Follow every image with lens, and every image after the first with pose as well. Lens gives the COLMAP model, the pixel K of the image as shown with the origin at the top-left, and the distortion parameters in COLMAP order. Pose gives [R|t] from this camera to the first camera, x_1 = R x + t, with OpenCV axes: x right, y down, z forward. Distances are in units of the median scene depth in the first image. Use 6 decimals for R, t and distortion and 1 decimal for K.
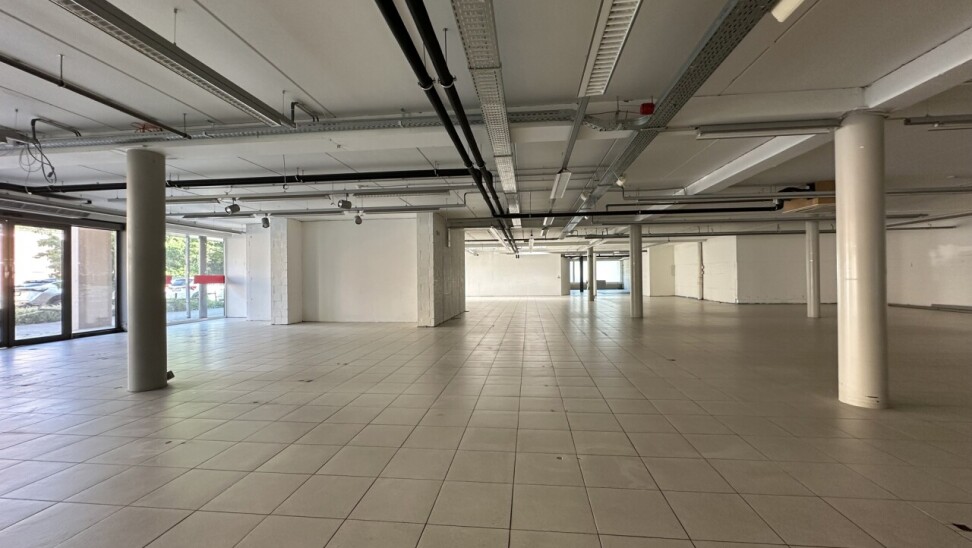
lens RADIAL K [[387.3, 0, 486.5], [0, 387.3, 274.9], [0, 0, 1]] dist [0.001404, -0.001483]
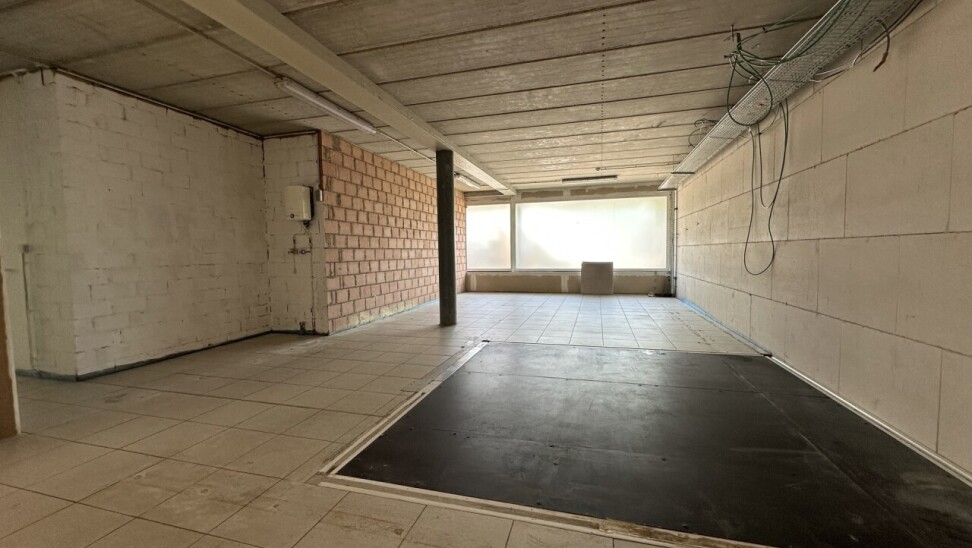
lens RADIAL K [[387.3, 0, 488.4], [0, 387.3, 270.7], [0, 0, 1]] dist [0.001404, -0.001483]
pose [[0.986120, 0.014488, -0.165398, 0.268015], [-0.004392, 0.998113, 0.061244, 0.002415], [0.165973, -0.059667, 0.984323, 0.708387]]
